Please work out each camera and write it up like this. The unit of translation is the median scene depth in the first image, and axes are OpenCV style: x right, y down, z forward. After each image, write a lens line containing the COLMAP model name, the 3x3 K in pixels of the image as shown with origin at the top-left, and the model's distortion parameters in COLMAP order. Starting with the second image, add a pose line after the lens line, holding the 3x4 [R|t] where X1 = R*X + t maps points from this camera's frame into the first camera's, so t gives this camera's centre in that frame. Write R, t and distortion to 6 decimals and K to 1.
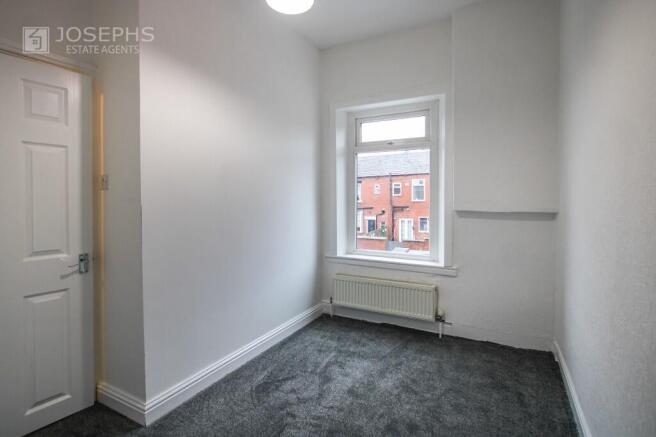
lens RADIAL K [[327.7, 0, 328.5], [0, 327.7, 203.4], [0, 0, 1]] dist [-0.000630, -0.000217]
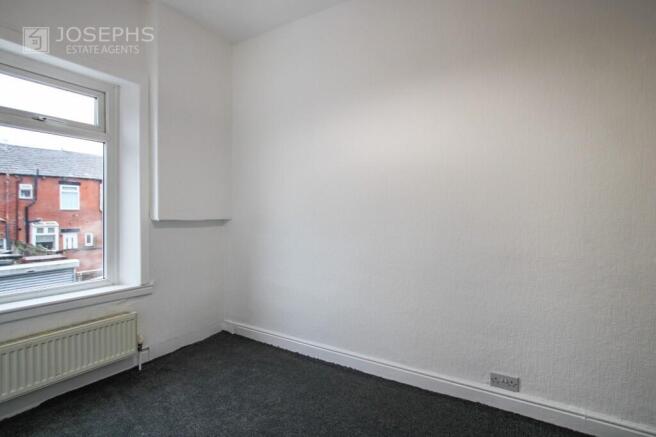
lens RADIAL K [[321.5, 0, 328.2], [0, 321.5, 213.6], [0, 0, 1]] dist [0.000350, 0.000058]
pose [[0.068467, -0.003975, 0.997645, -0.470796], [0.006243, 0.999974, 0.003556, 0.002882], [-0.997634, 0.005985, 0.068490, 0.461271]]
